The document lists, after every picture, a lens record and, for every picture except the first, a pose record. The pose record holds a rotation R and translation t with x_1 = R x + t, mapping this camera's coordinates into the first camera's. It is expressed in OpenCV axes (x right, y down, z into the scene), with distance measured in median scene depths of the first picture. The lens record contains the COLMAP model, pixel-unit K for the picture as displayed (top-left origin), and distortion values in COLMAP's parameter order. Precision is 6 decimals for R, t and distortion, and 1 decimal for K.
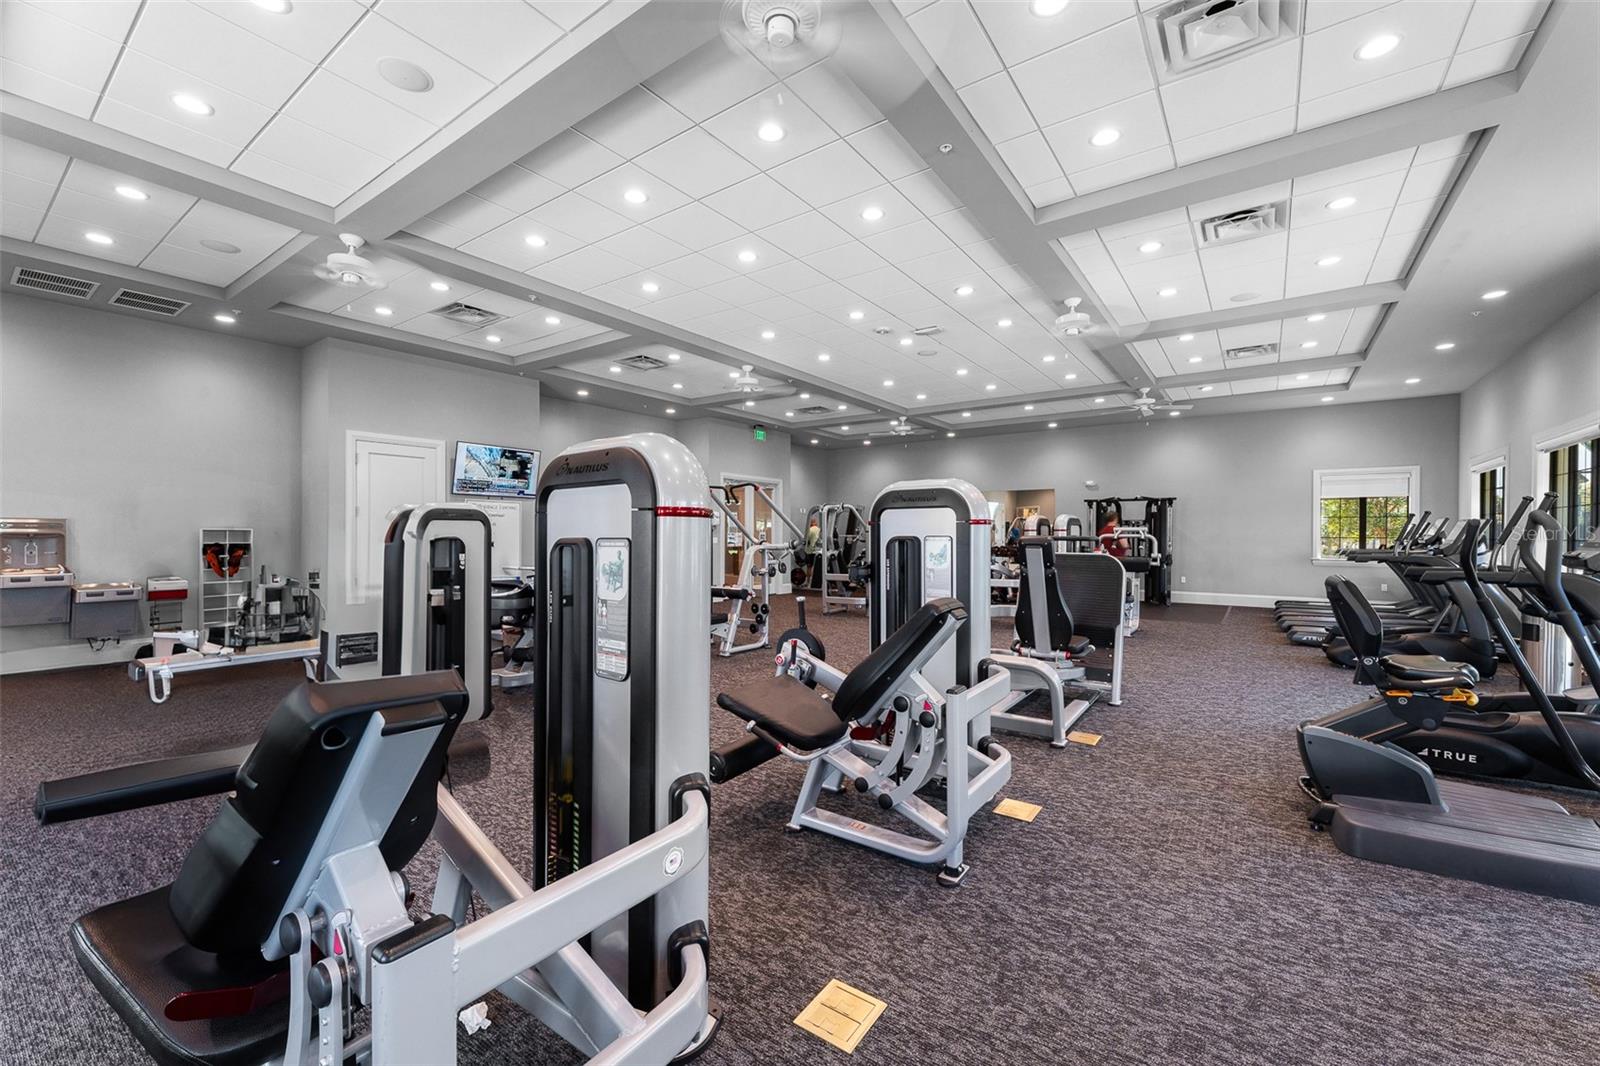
lens RADIAL K [[649.6, 0, 799.3], [0, 649.6, 535.3], [0, 0, 1]] dist [0.004153, 0.000373]
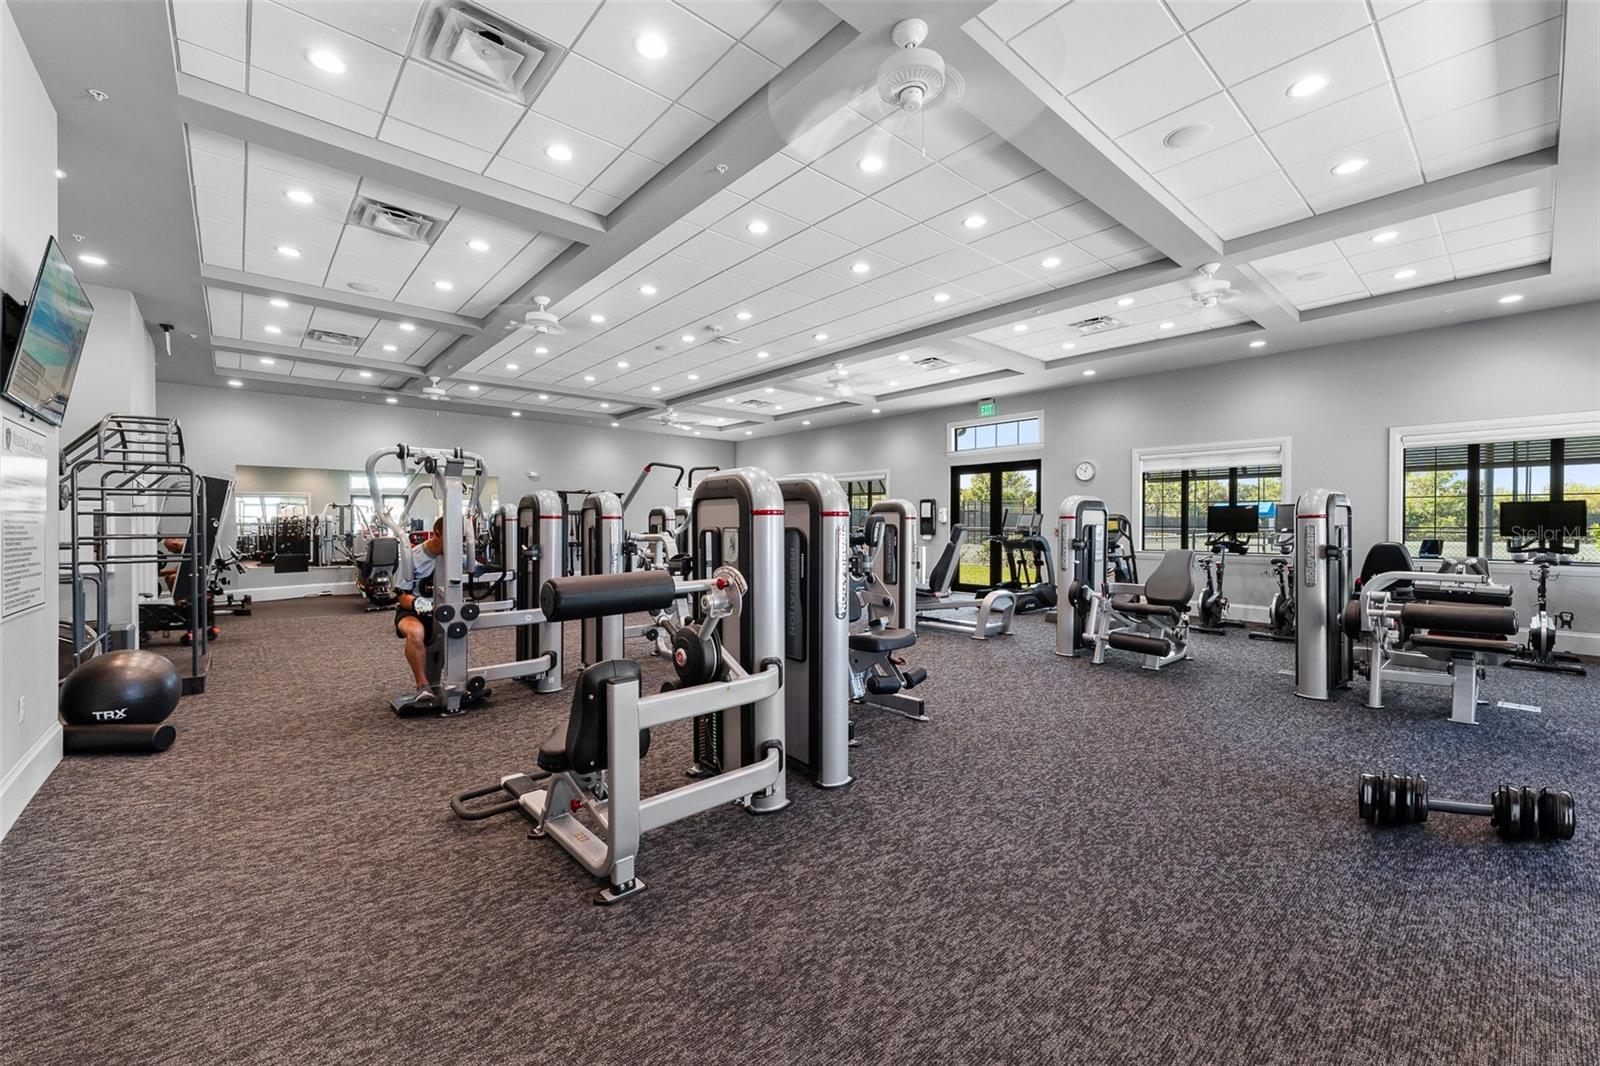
lens RADIAL K [[649.6, 0, 801.4], [0, 649.6, 534.9], [0, 0, 1]] dist [0.004153, 0.000373]
pose [[0.211108, -0.016115, 0.977330, -0.193783], [0.002840, 0.999870, 0.015874, -0.000158], [-0.977459, -0.000576, 0.211127, 0.166526]]
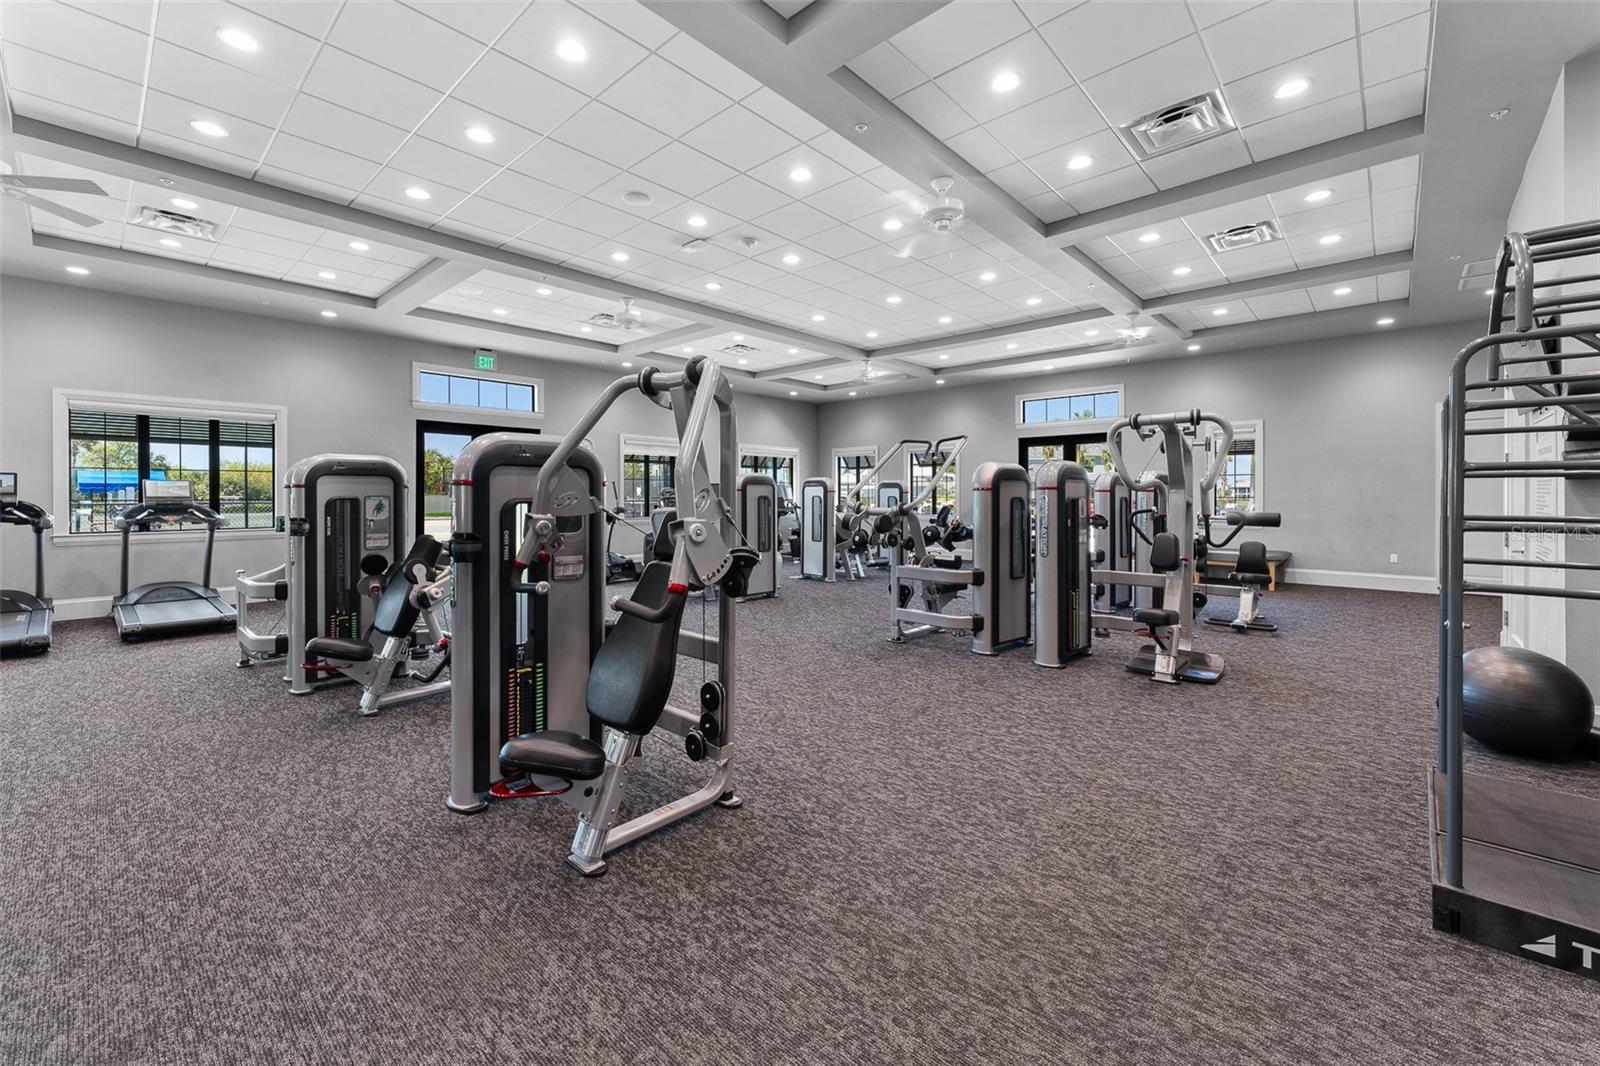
lens RADIAL K [[649.6, 0, 795.1], [0, 649.6, 493.7], [0, 0, 1]] dist [0.004153, 0.000373]
pose [[-0.992812, -0.001091, 0.119678, 1.130856], [-0.001383, 0.999996, -0.002357, -0.005699], [-0.119675, -0.002505, -0.992810, 1.965074]]
